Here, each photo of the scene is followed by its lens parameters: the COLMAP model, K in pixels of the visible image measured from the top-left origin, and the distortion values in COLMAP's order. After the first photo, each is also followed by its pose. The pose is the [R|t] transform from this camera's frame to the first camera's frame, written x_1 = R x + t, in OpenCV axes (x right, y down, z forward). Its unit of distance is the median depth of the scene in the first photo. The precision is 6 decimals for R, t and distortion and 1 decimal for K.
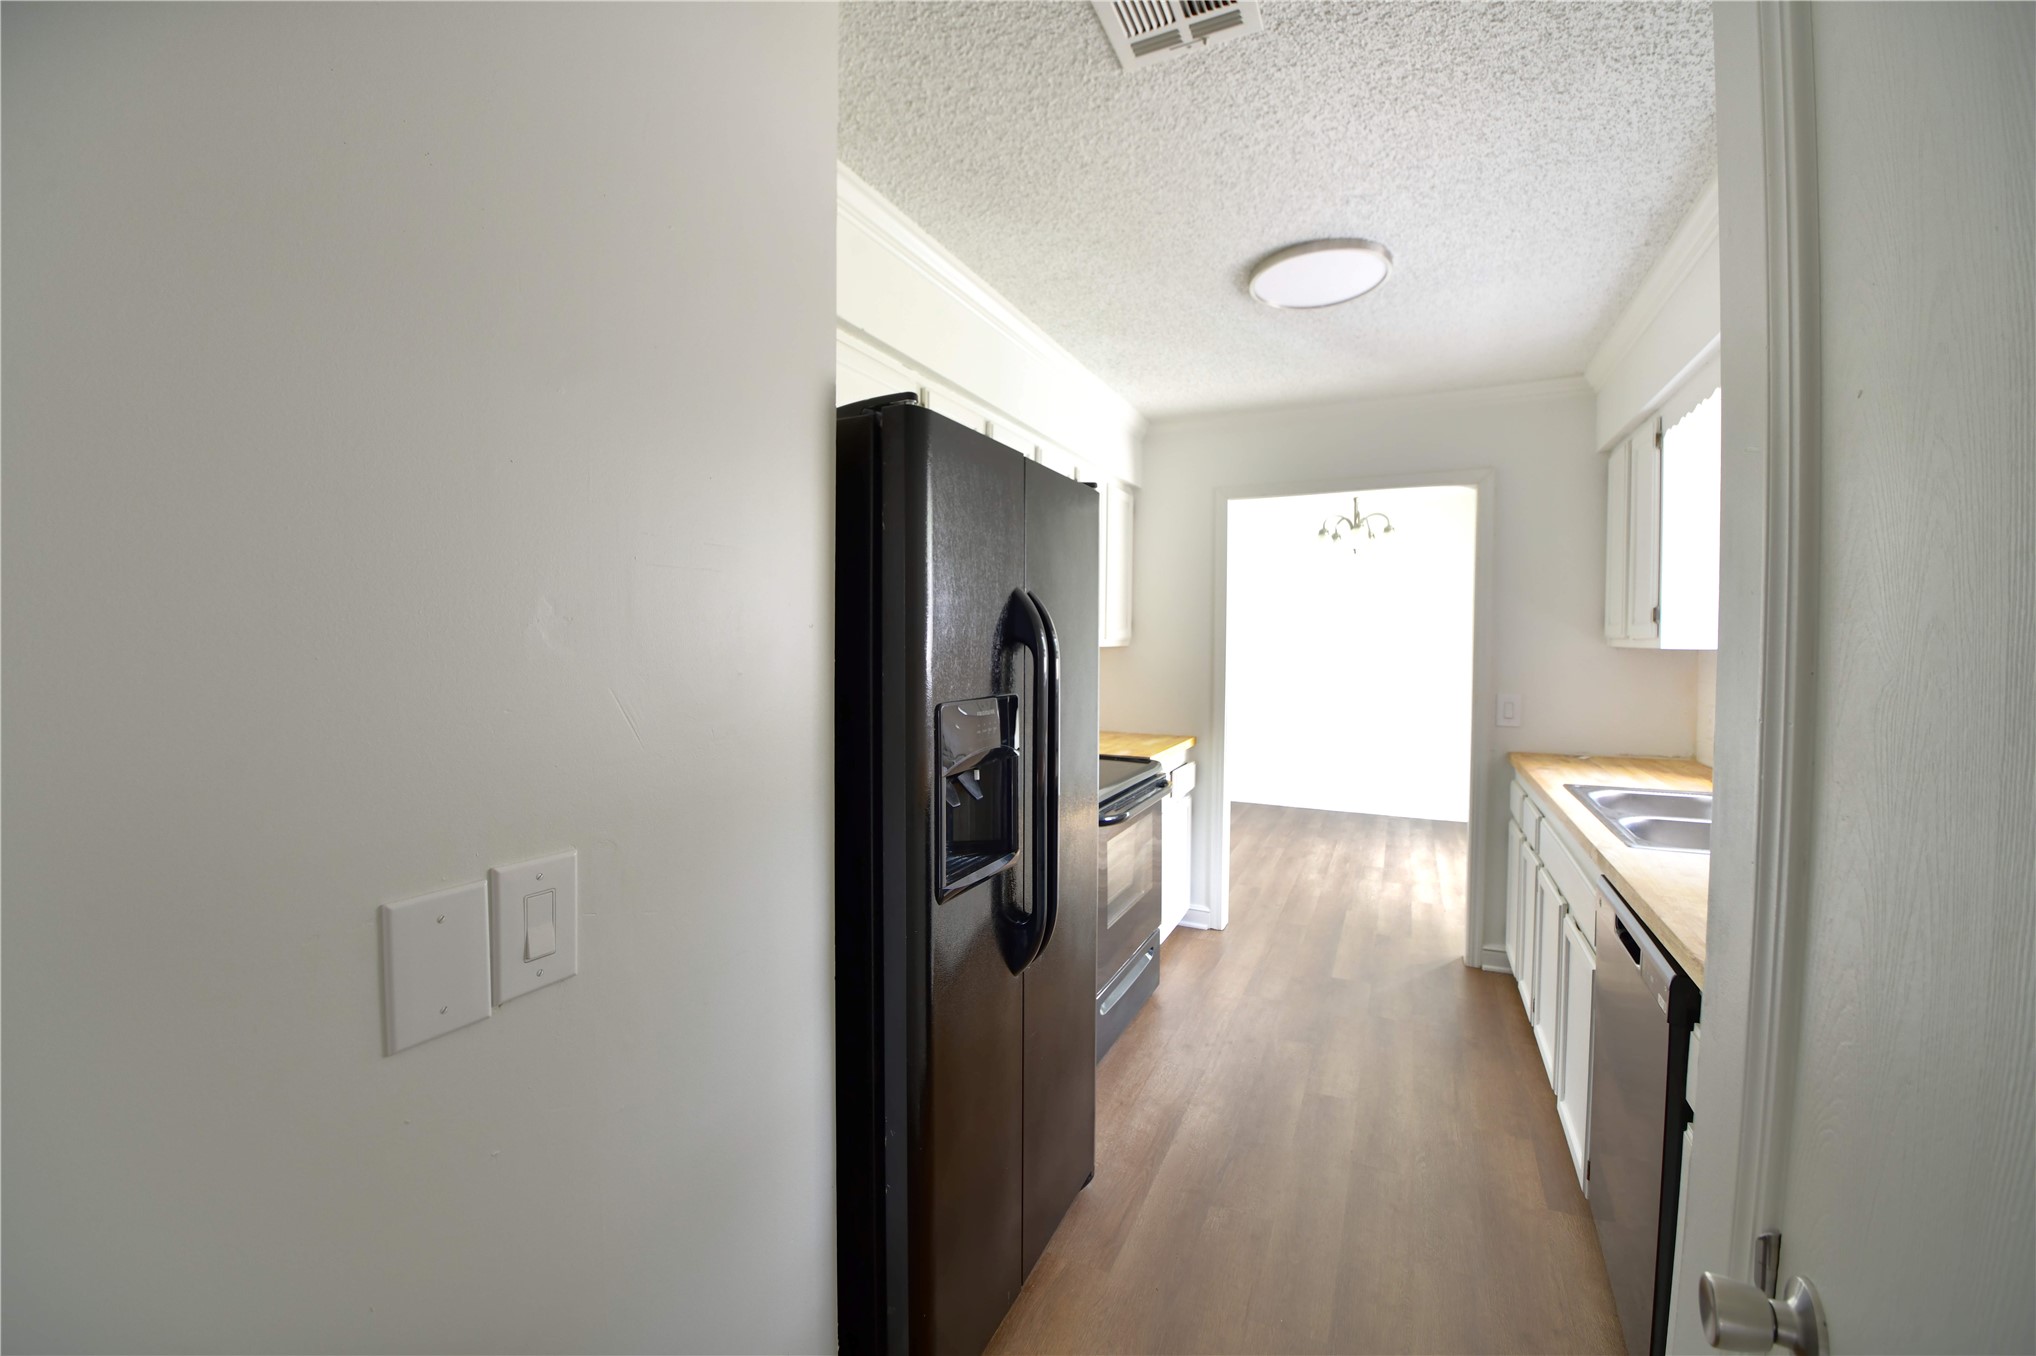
lens RADIAL K [[803.5, 0, 1021.9], [0, 803.5, 661.2], [0, 0, 1]] dist [-0.020713, -0.013457]
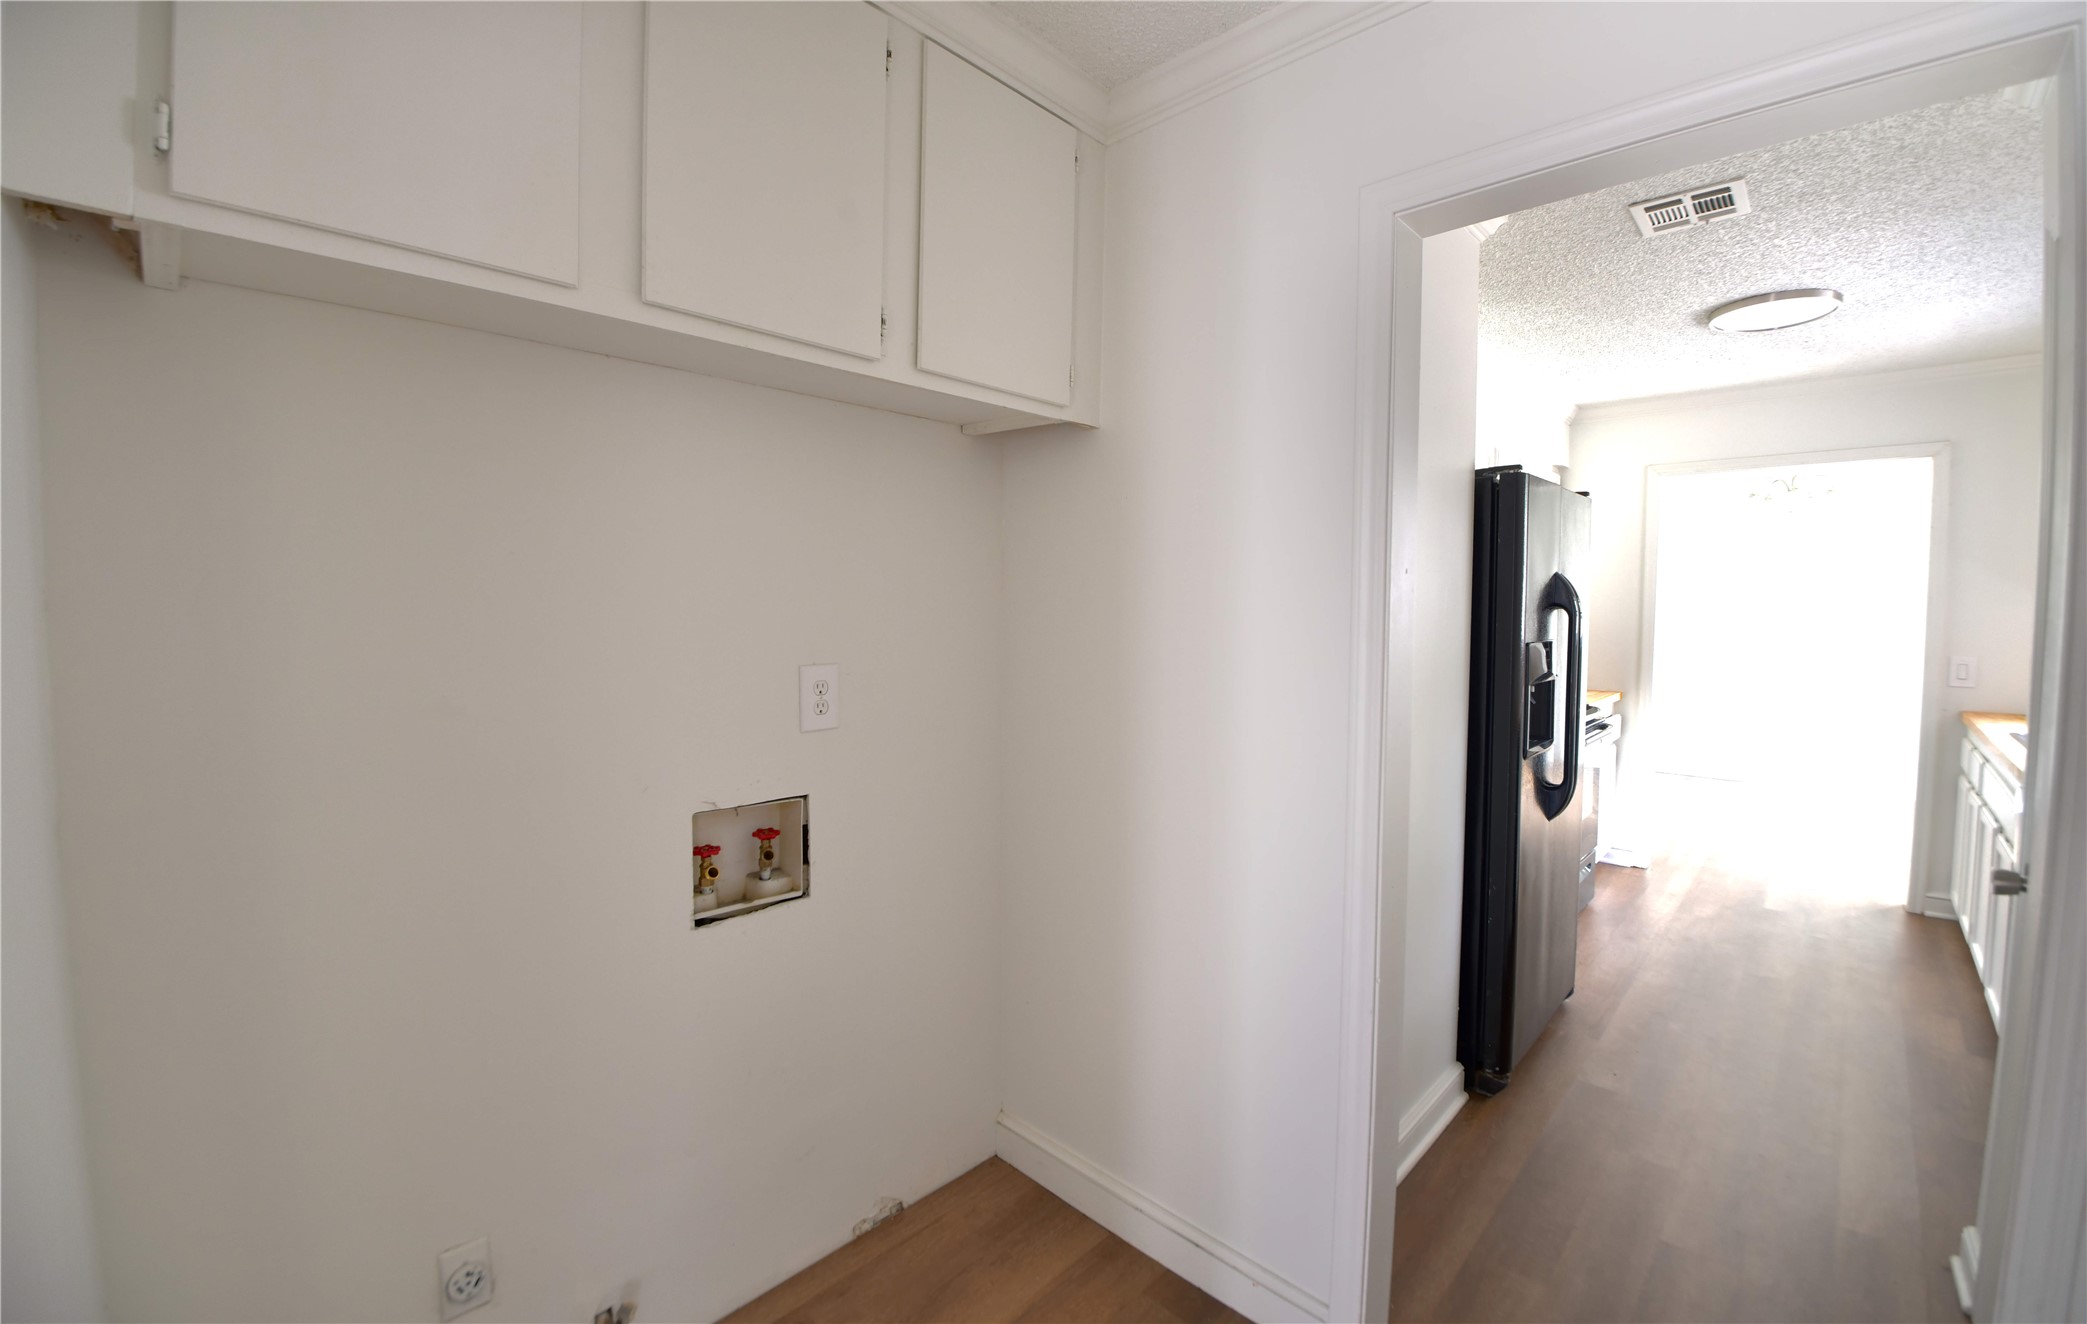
lens RADIAL K [[872.4, 0, 1048.4], [0, 872.4, 638.9], [0, 0, 1]] dist [-0.028867, -0.005208]
pose [[0.952278, 0.013264, -0.304942, -0.258613], [-0.007740, 0.999783, 0.019319, 0.008216], [0.305132, -0.016037, 0.952175, -0.536723]]
